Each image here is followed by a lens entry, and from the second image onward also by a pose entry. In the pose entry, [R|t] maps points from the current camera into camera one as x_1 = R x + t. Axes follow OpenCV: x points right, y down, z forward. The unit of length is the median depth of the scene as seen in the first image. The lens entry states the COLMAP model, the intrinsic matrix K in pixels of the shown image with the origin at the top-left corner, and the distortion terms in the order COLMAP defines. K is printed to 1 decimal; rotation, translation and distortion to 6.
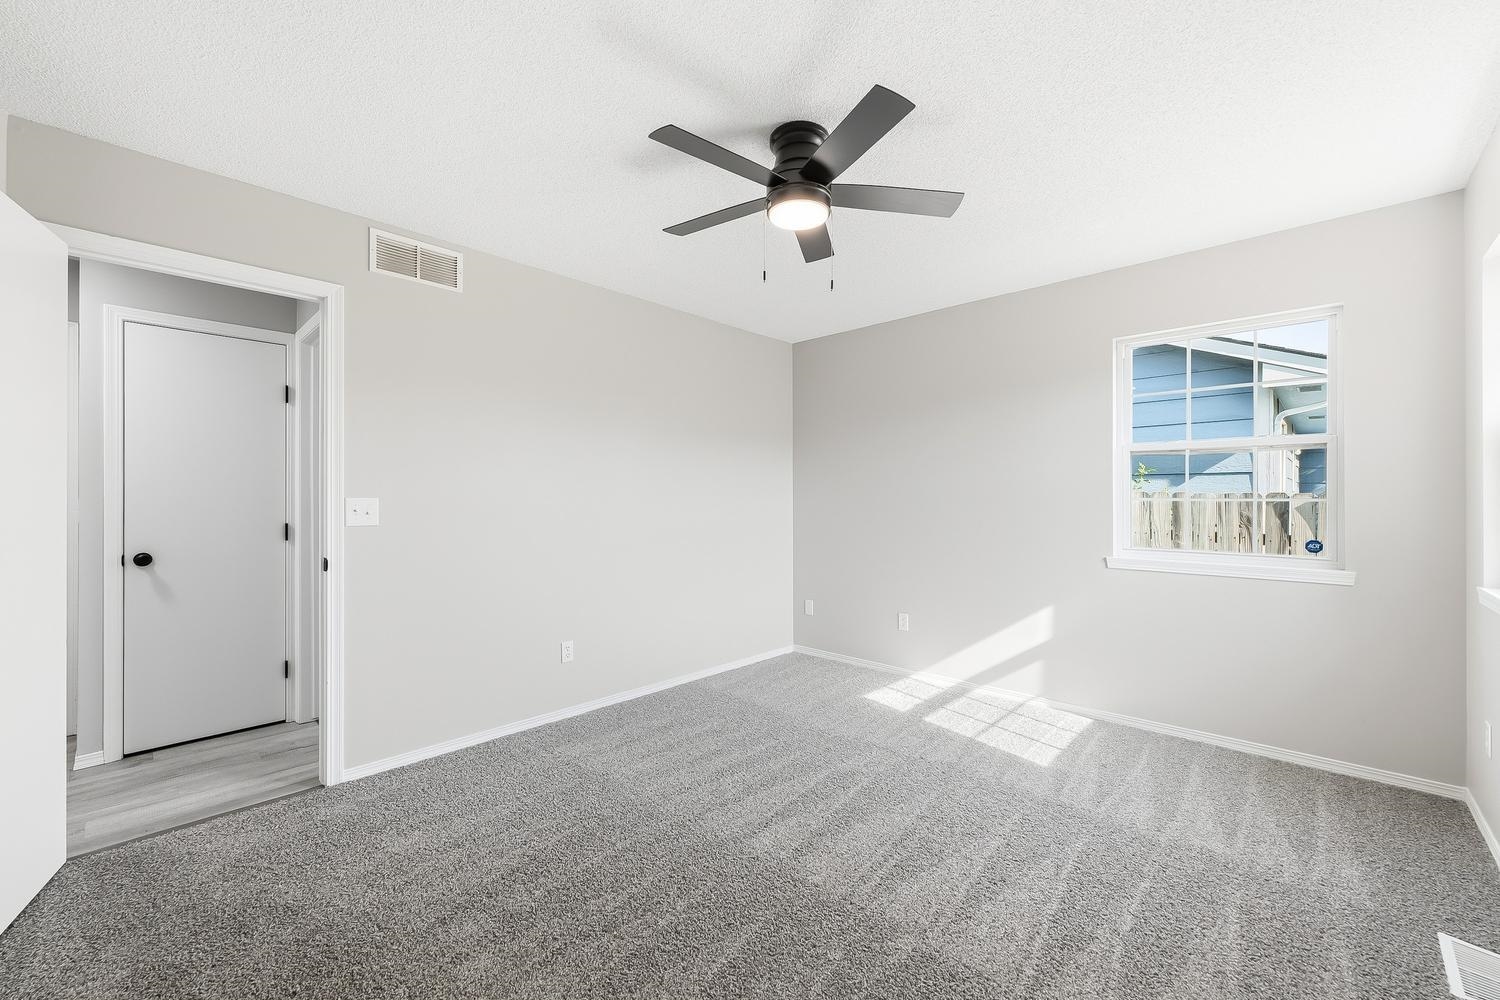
lens RADIAL K [[601.7, 0, 748.3], [0, 601.7, 489.9], [0, 0, 1]] dist [-0.000482, 0.000015]
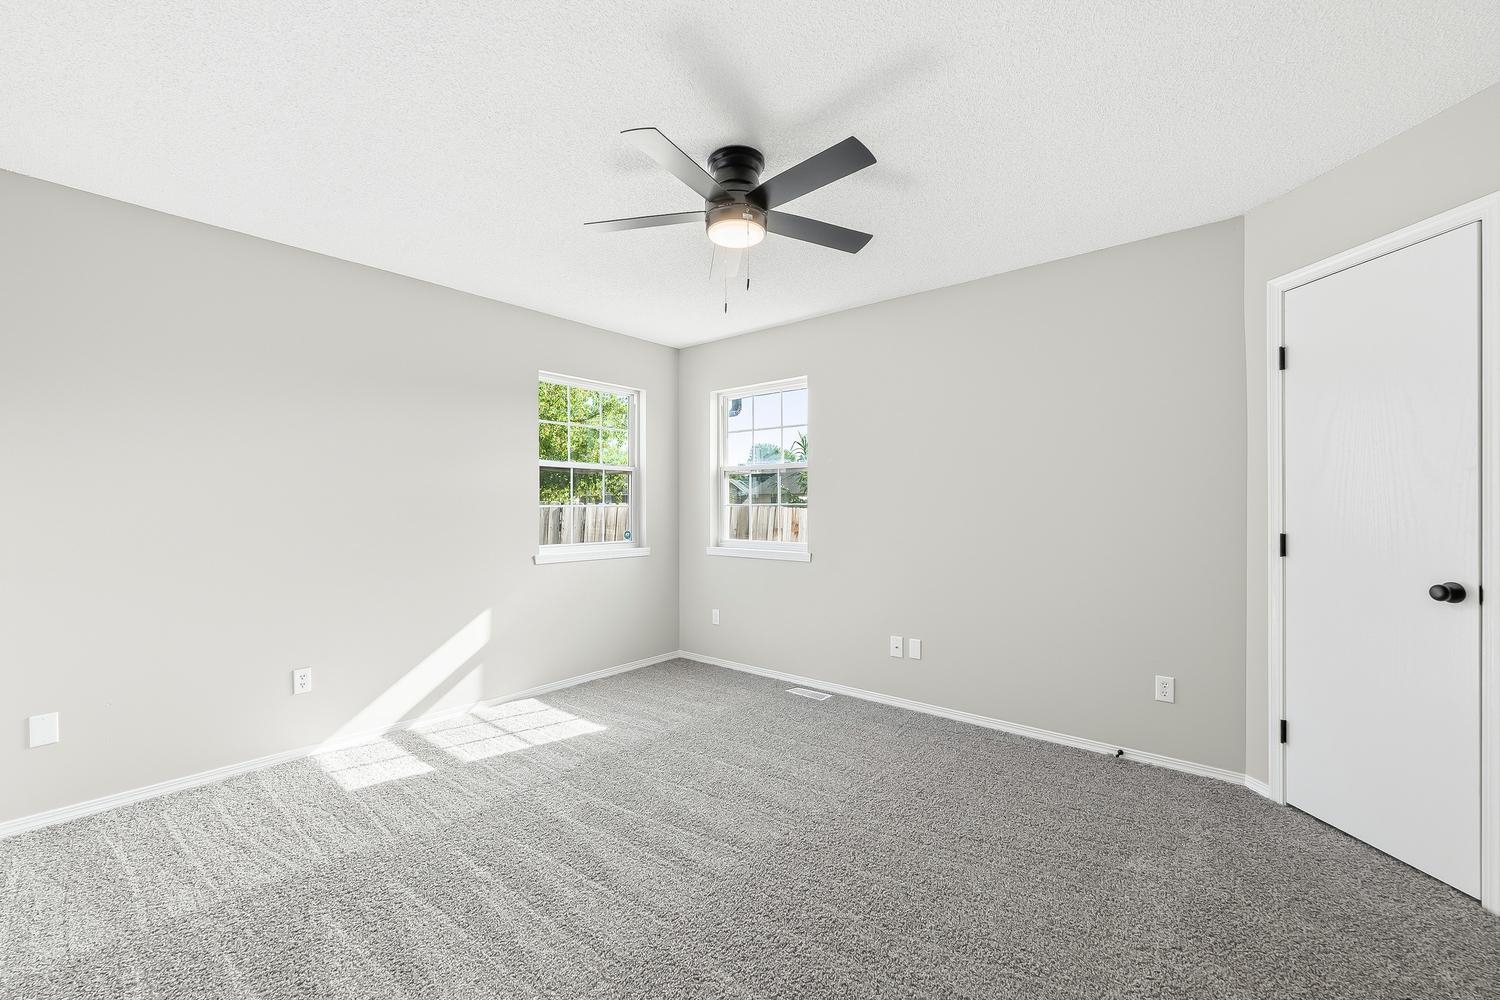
lens RADIAL K [[611.9, 0, 750.0], [0, 611.9, 500.0], [0, 0, 1]] dist [0.002497, 0.000296]
pose [[-0.060284, 0.007500, 0.998153, -0.686963], [-0.009558, 0.999922, -0.008090, 0.010683], [-0.998136, -0.010028, -0.060208, 0.729837]]
